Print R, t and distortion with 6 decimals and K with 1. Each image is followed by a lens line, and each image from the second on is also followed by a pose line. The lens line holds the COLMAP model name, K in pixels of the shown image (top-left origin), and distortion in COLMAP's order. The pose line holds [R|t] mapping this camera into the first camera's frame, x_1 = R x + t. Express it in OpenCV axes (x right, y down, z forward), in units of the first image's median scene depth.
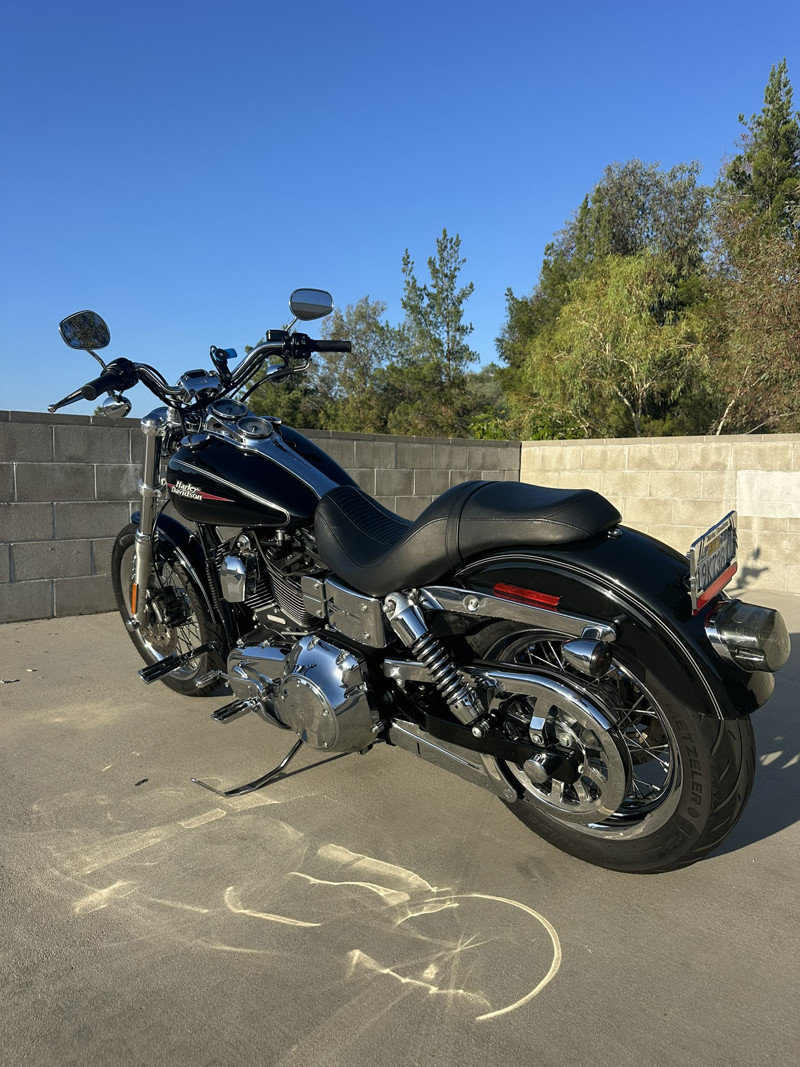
lens RADIAL K [[762.3, 0, 400.0], [0, 762.3, 533.5], [0, 0, 1]] dist [0.042509, -0.052196]
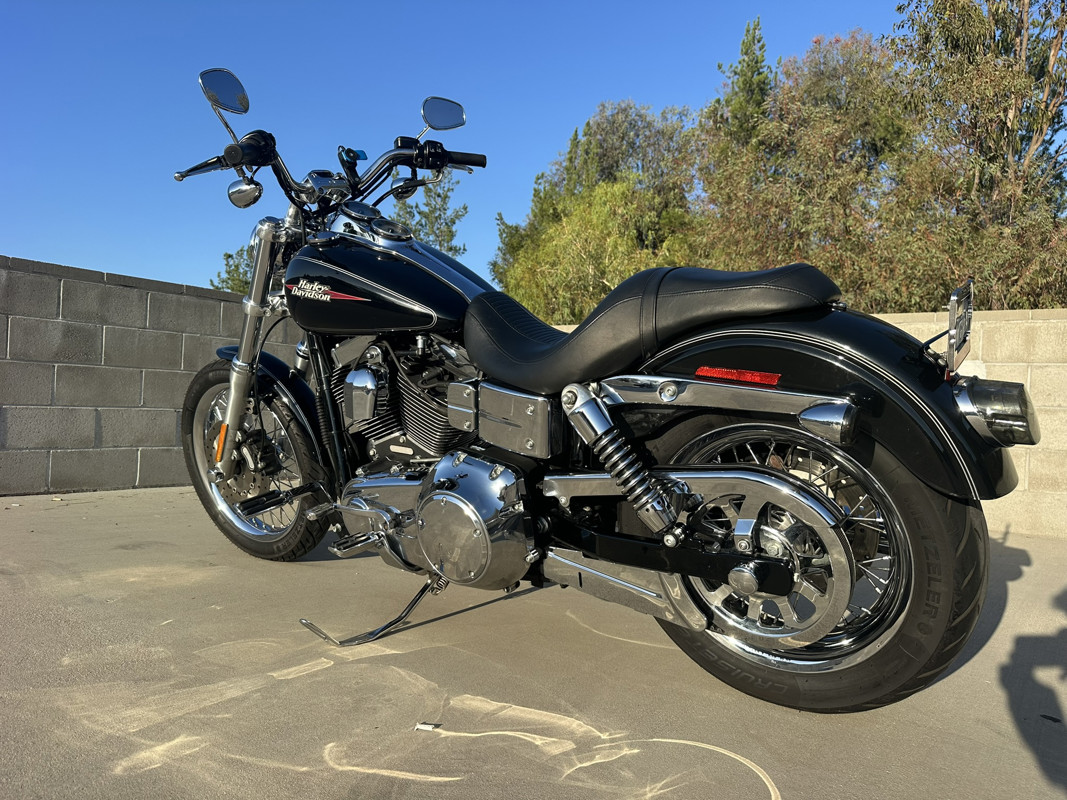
lens RADIAL K [[760.7, 0, 547.4], [0, 760.7, 401.5], [0, 0, 1]] dist [0.095695, -0.147534]
pose [[0.994334, 0.039698, 0.098606, -0.092718], [-0.034388, 0.997895, -0.054984, 0.111305], [-0.100581, 0.051282, 0.993606, 0.104374]]
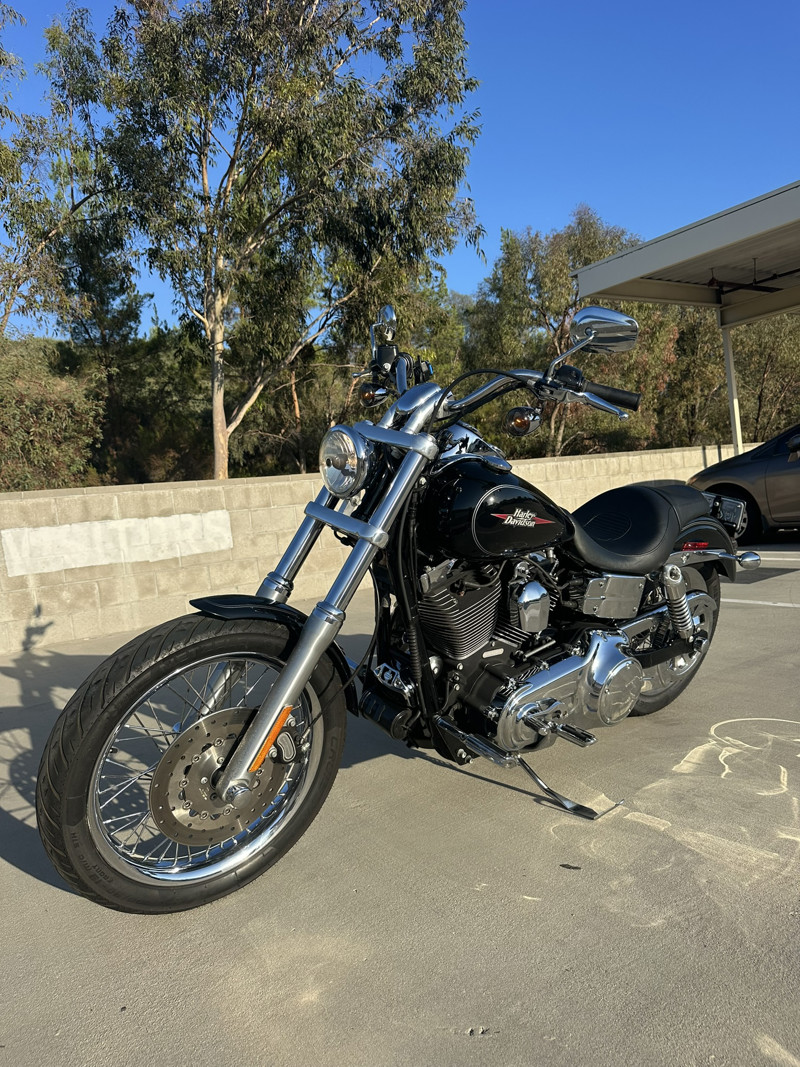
lens RADIAL K [[760.7, 0, 405.5], [0, 760.7, 527.2], [0, 0, 1]] dist [0.095695, -0.147534]
pose [[0.134847, -0.066504, 0.988632, -1.210083], [0.172101, 0.984152, 0.042729, -0.110202], [-0.975806, 0.164382, 0.144156, 1.018458]]
